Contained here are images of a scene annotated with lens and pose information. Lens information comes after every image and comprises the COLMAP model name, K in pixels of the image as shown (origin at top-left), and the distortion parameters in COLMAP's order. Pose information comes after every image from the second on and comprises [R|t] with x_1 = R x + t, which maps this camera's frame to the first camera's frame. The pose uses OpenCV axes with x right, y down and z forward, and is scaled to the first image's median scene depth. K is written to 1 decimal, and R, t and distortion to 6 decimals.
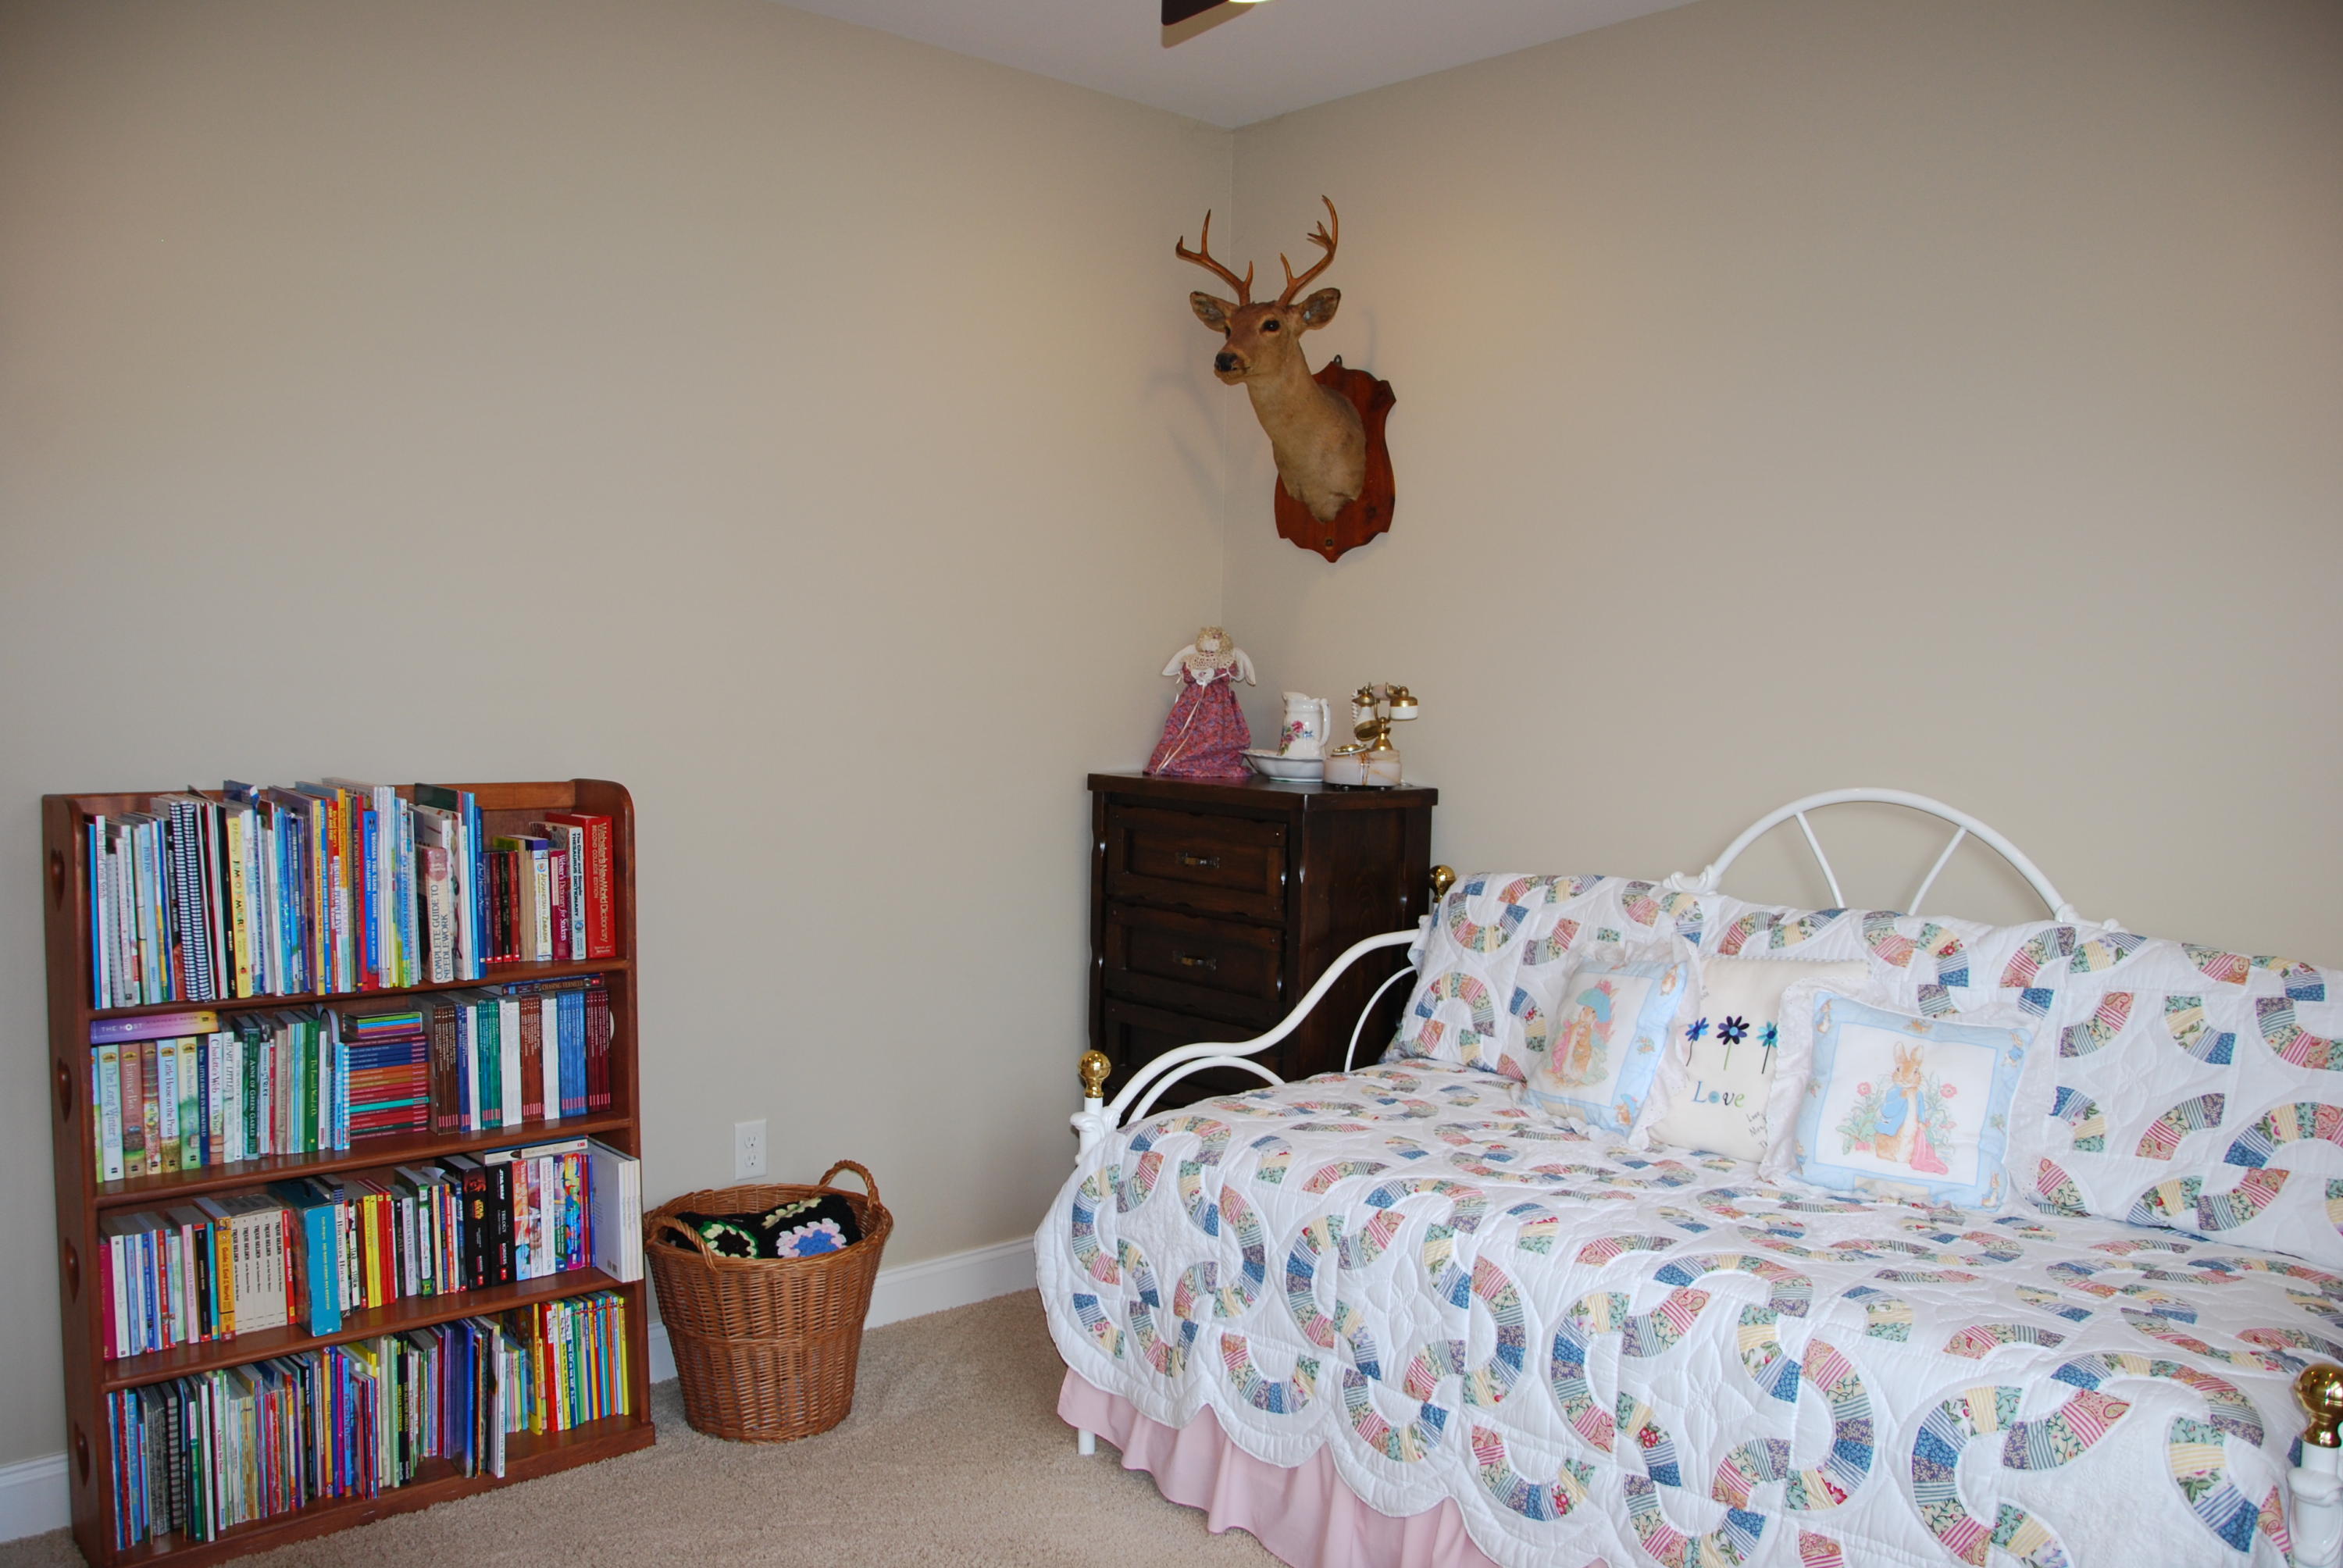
lens RADIAL K [[1835.3, 0, 1171.5], [0, 1835.3, 784.0], [0, 0, 1]] dist [-0.172959, 0.138423]
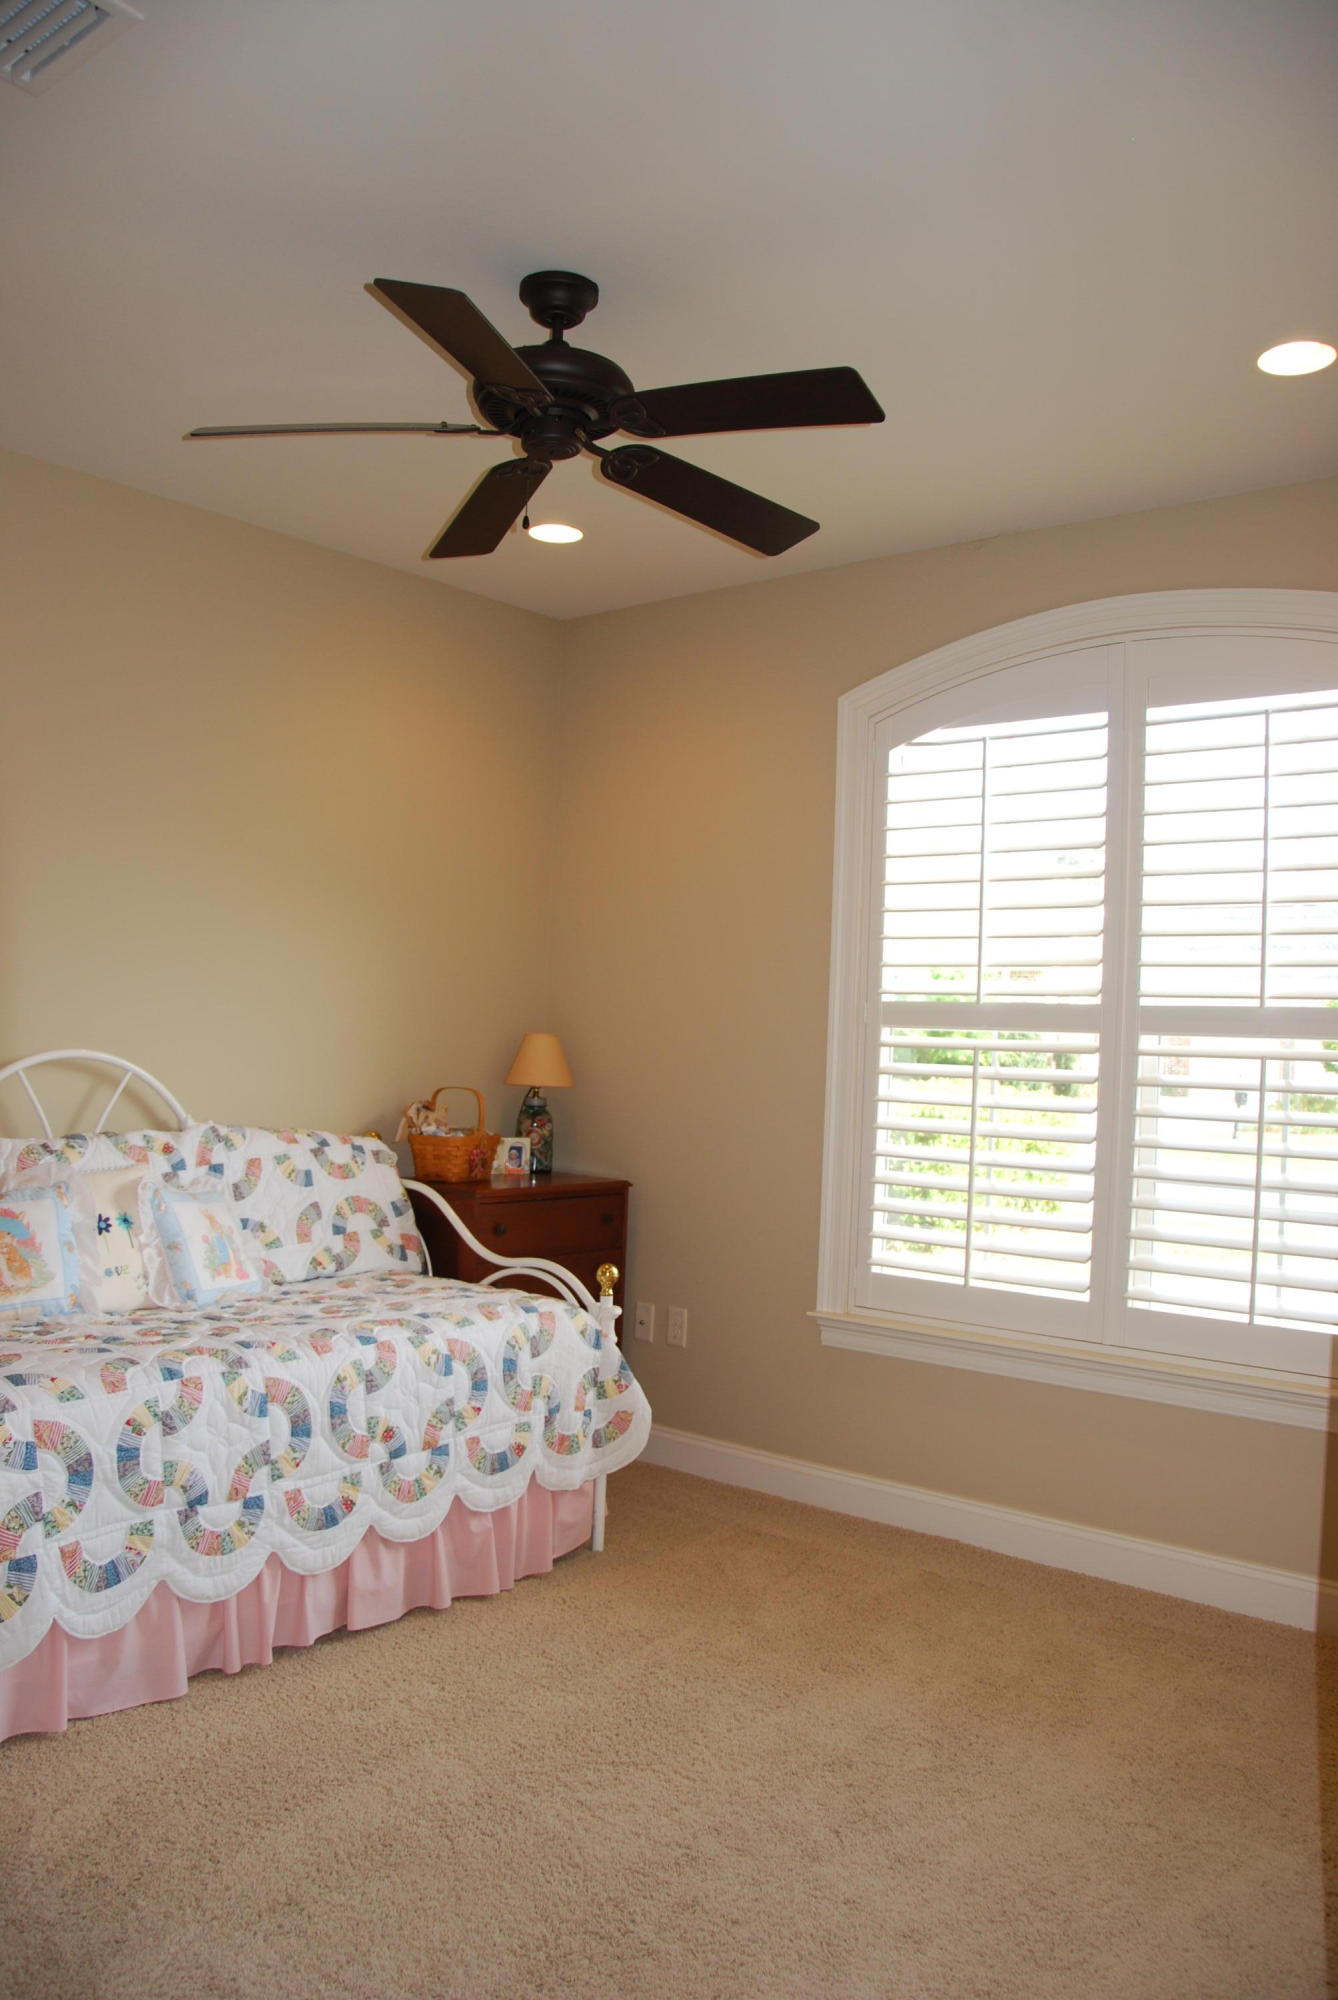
lens RADIAL K [[1566.8, 0, 669.0], [0, 1566.8, 1000.0], [0, 0, 1]] dist [-0.172959, 0.138423]
pose [[-0.135752, -0.004017, 0.990735, -1.050485], [0.029093, 0.999544, 0.008039, -0.039266], [-0.990316, 0.029915, -0.135573, 0.811625]]
